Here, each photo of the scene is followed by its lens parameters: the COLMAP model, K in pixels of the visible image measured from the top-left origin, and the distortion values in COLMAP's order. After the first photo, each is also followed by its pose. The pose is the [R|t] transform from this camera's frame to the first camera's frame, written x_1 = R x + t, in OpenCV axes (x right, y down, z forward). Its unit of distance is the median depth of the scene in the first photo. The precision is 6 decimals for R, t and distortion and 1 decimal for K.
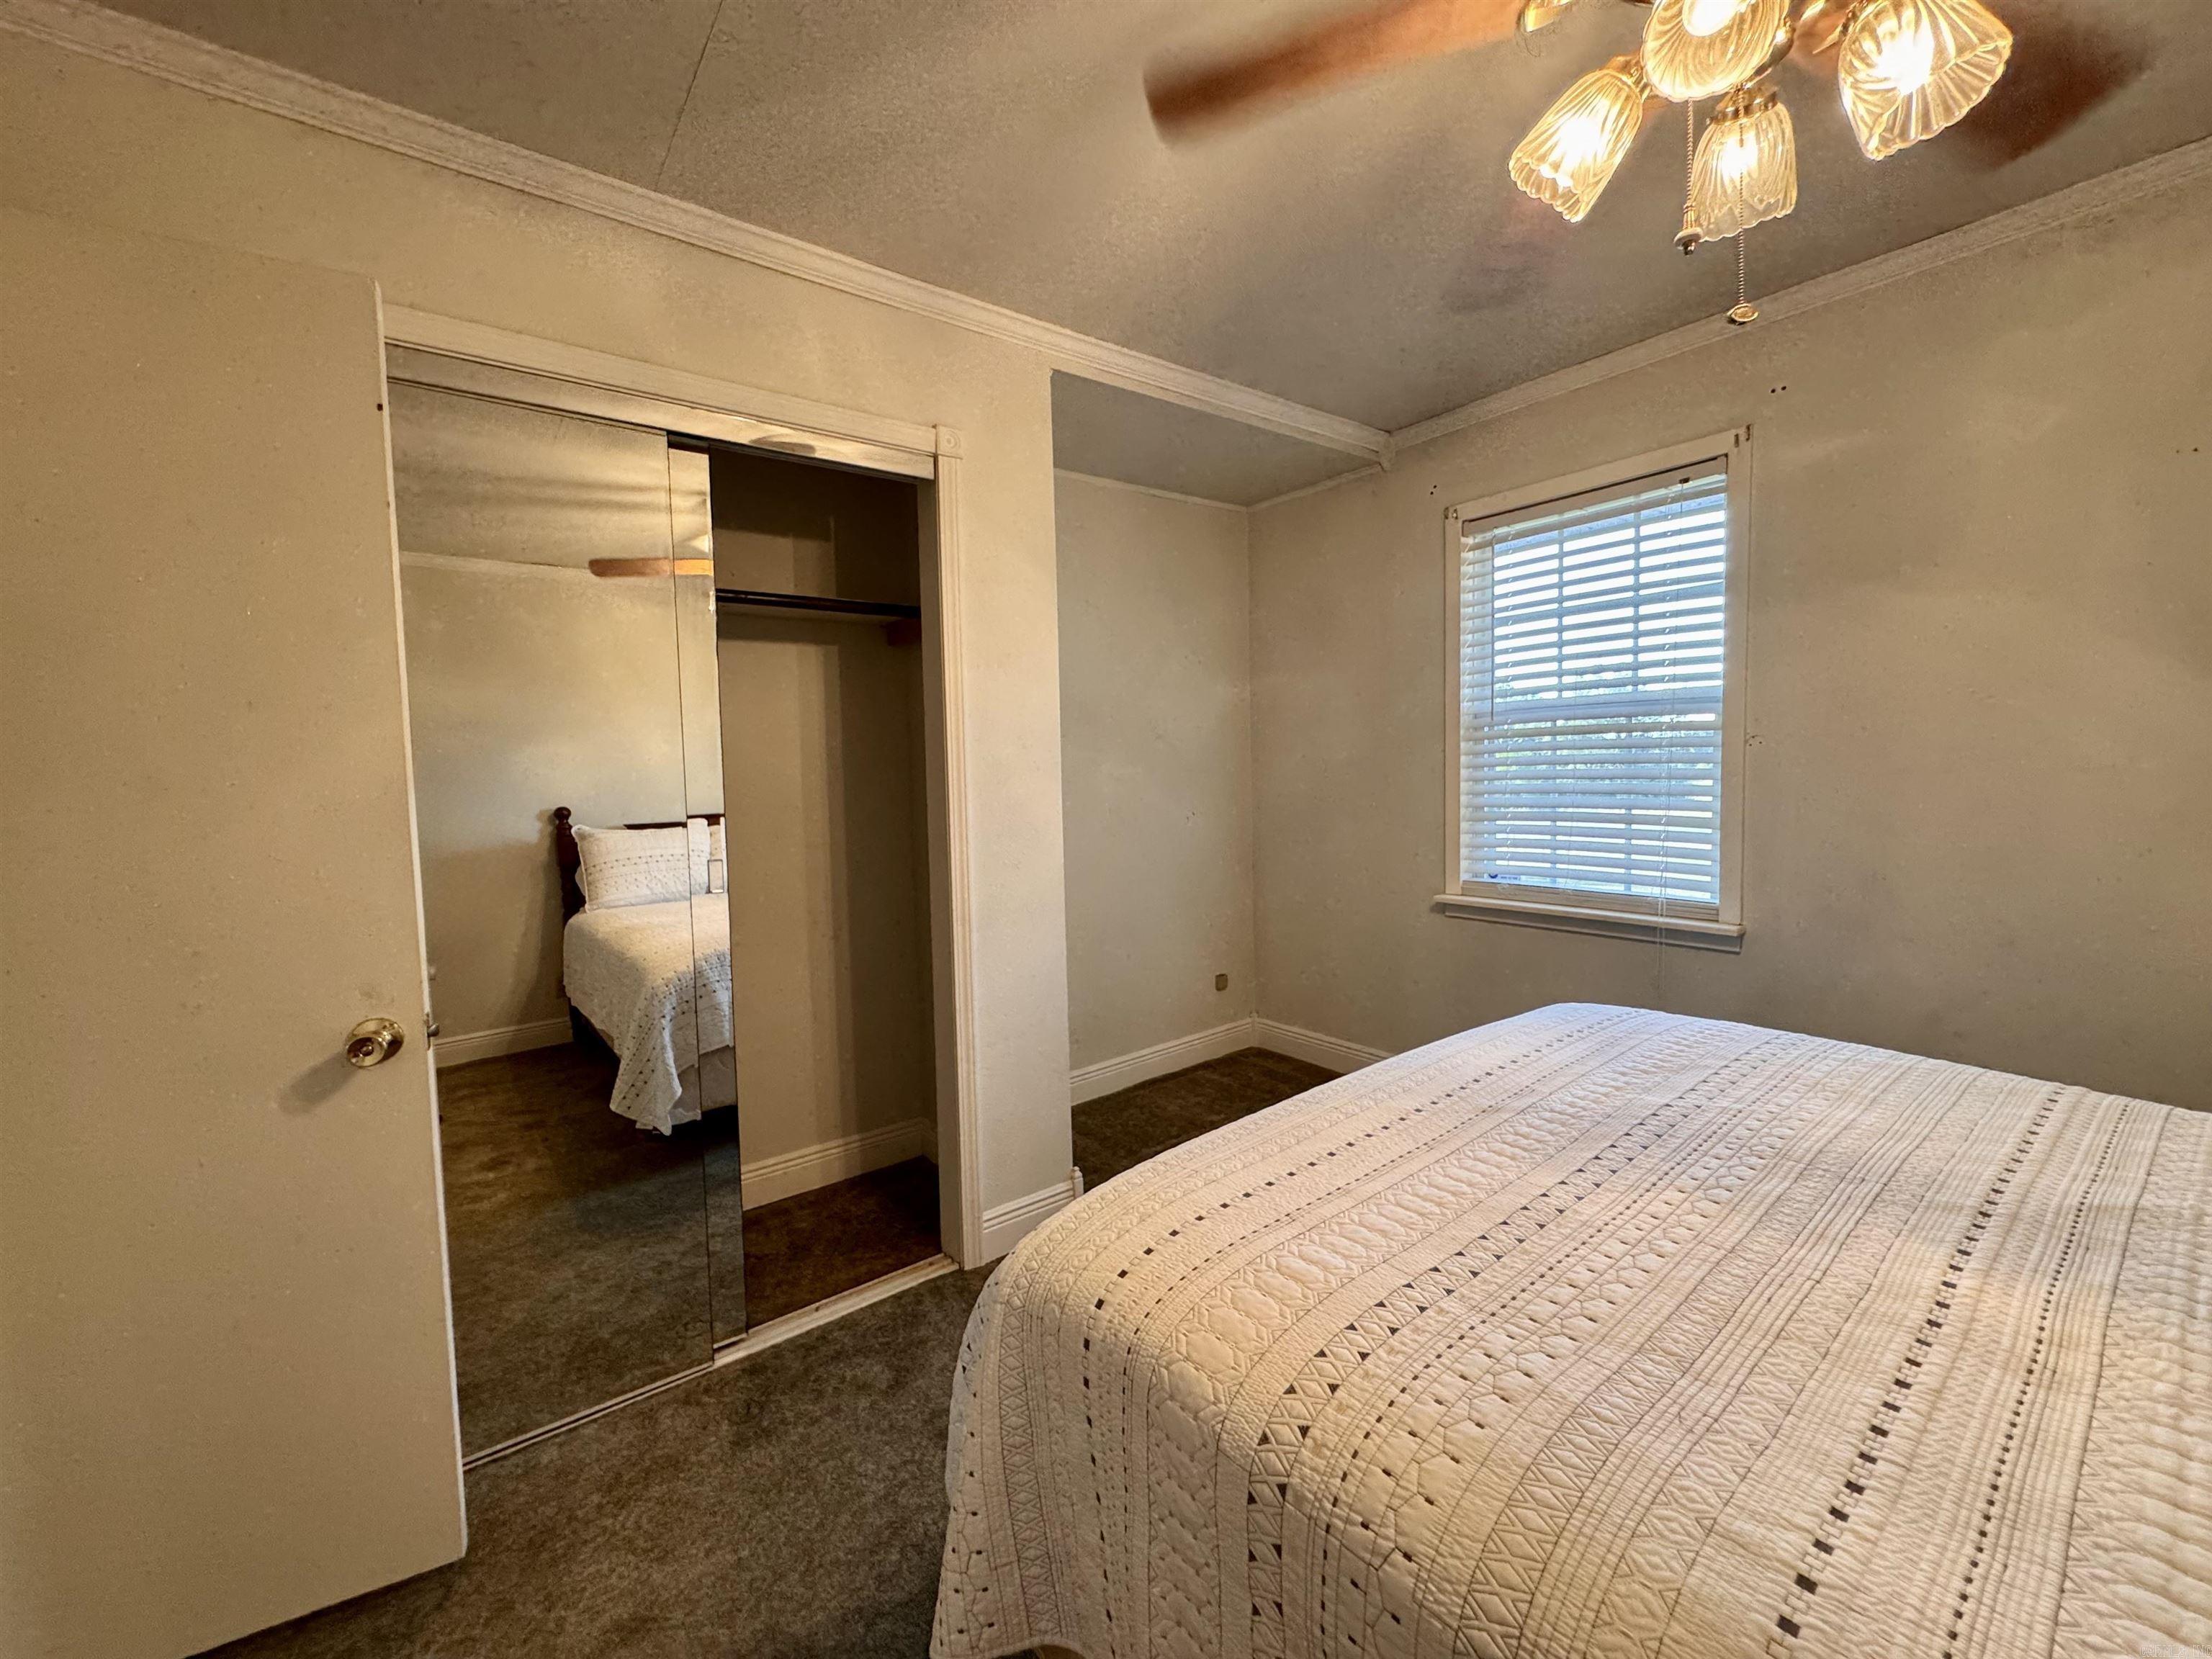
lens RADIAL K [[884.7, 0, 1104.4], [0, 884.7, 828.5], [0, 0, 1]] dist [-0.002449, 0.000144]
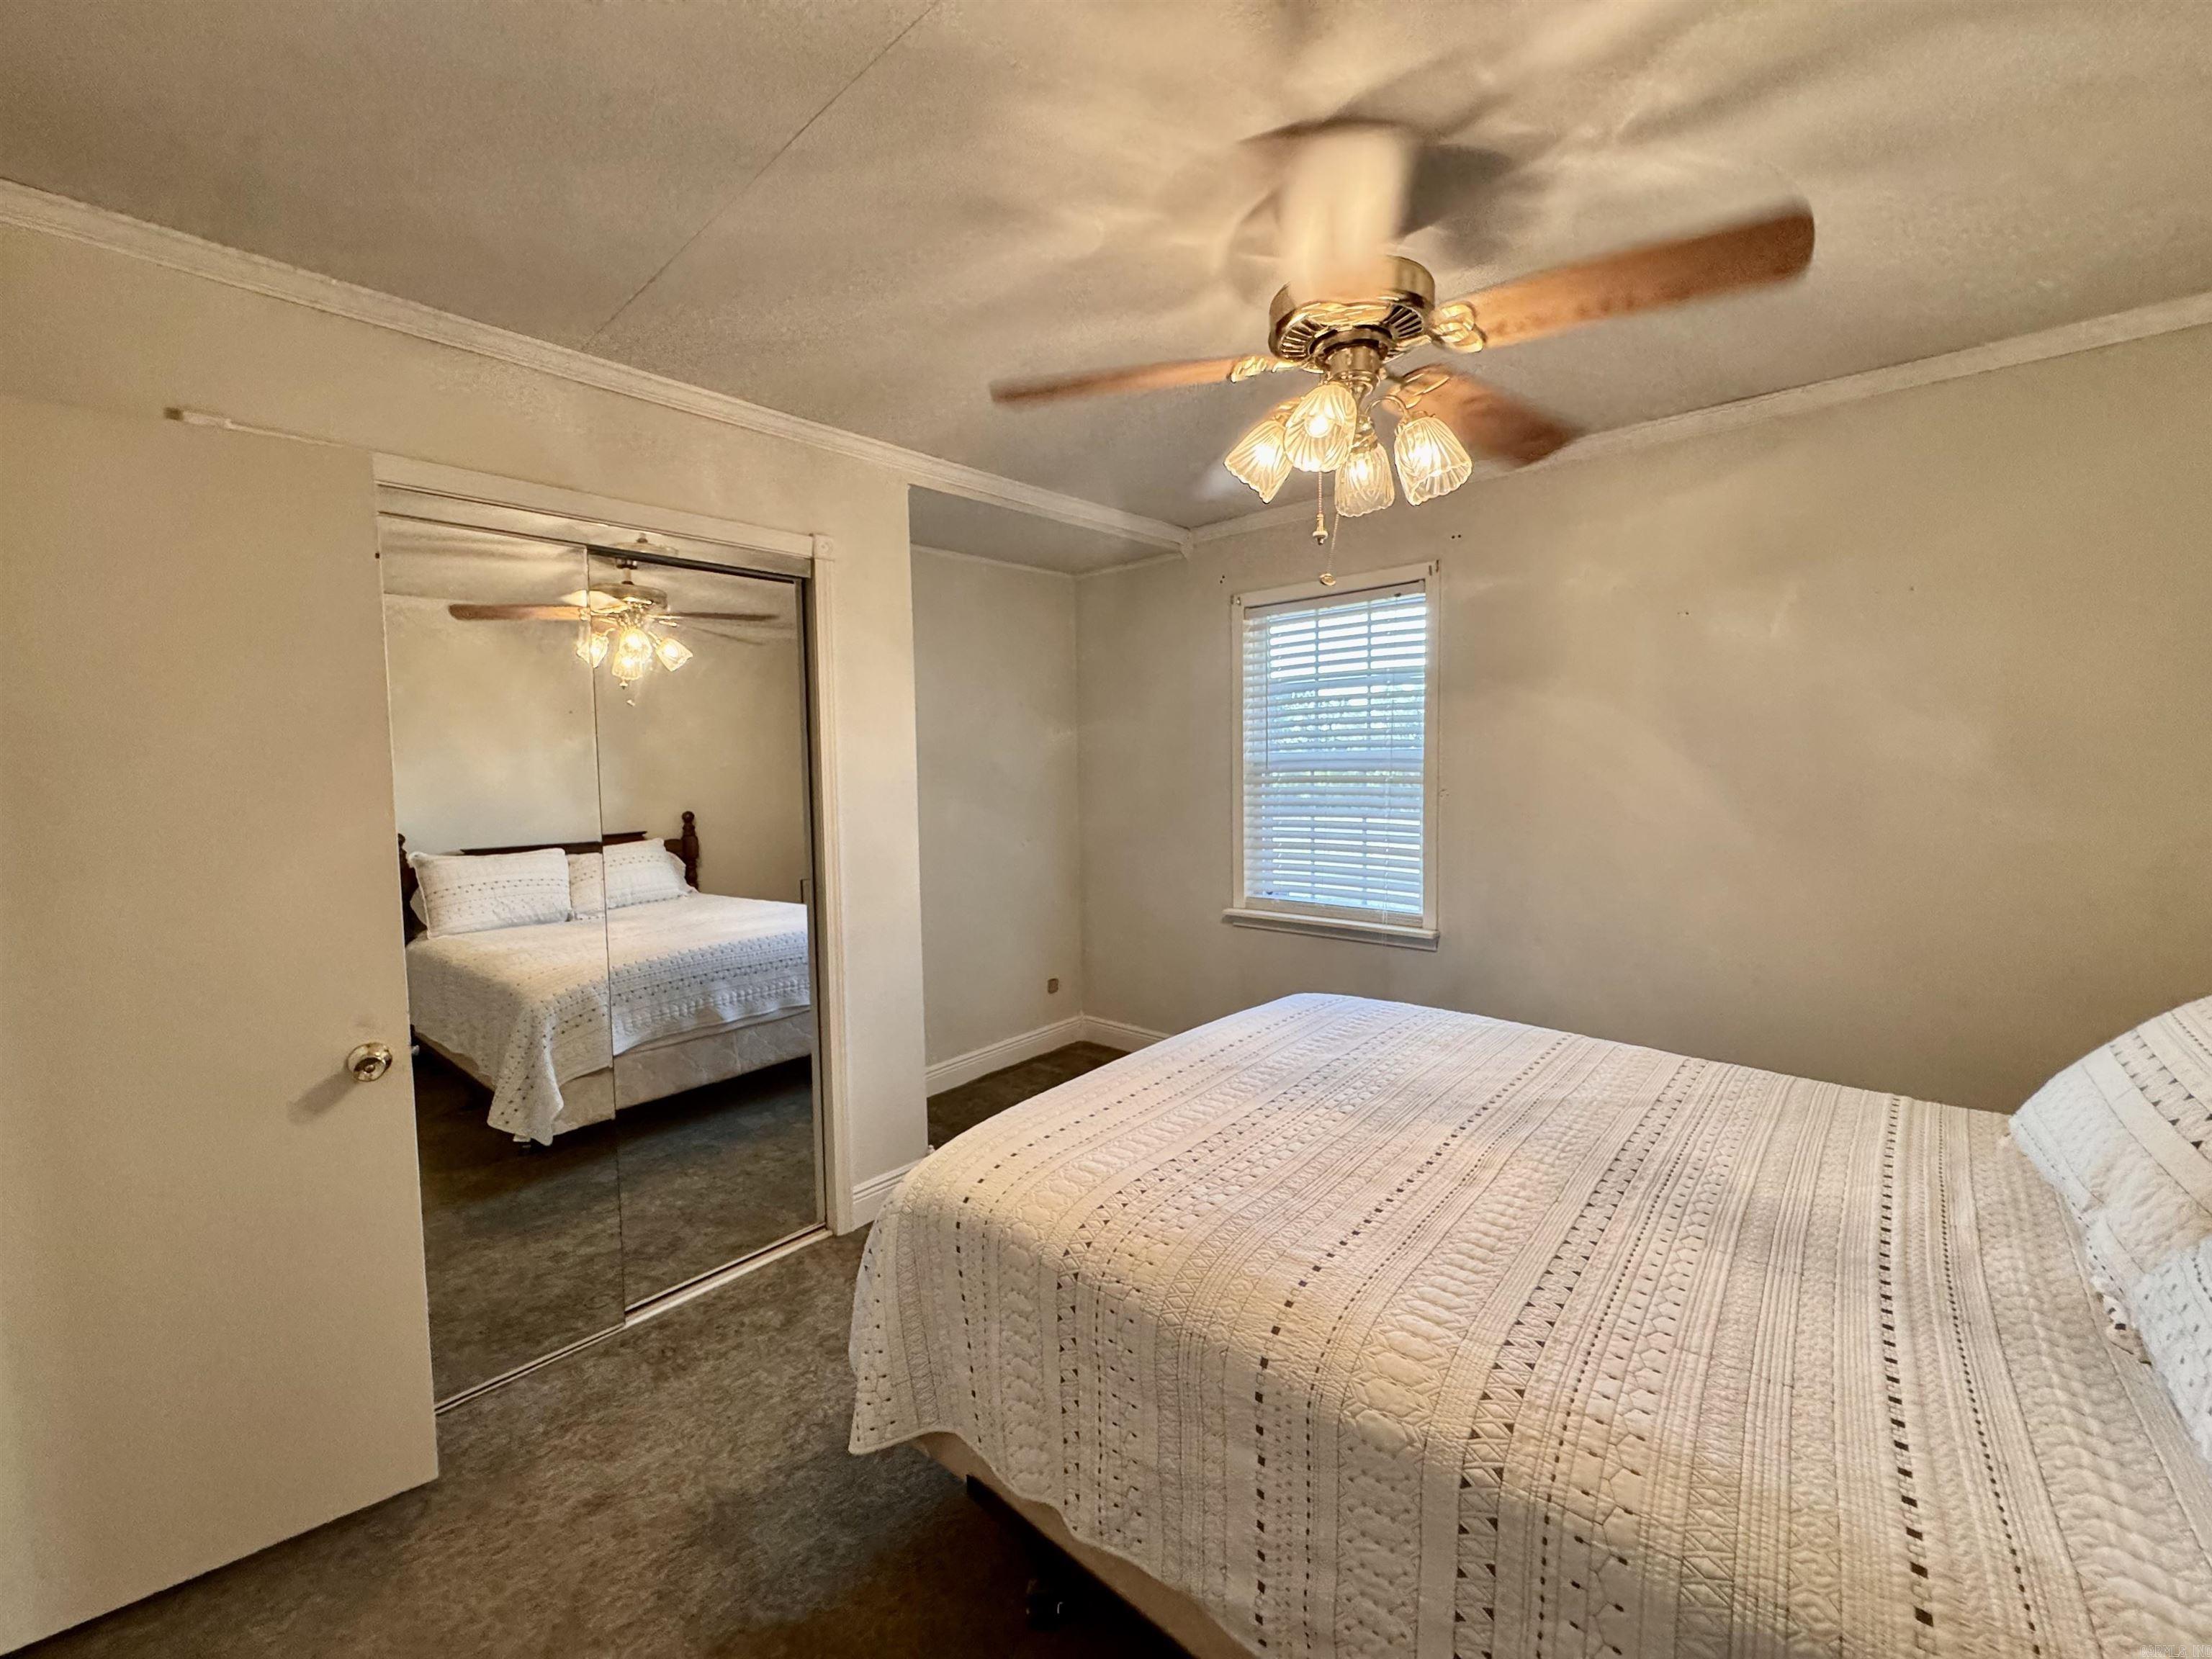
lens RADIAL K [[884.7, 0, 1104.4], [0, 884.7, 828.5], [0, 0, 1]] dist [-0.002449, 0.000144]
pose [[0.983060, -0.003140, 0.183259, -0.026735], [0.003643, 0.999990, -0.002406, -0.060318], [-0.183250, 0.003032, 0.983062, -0.312819]]
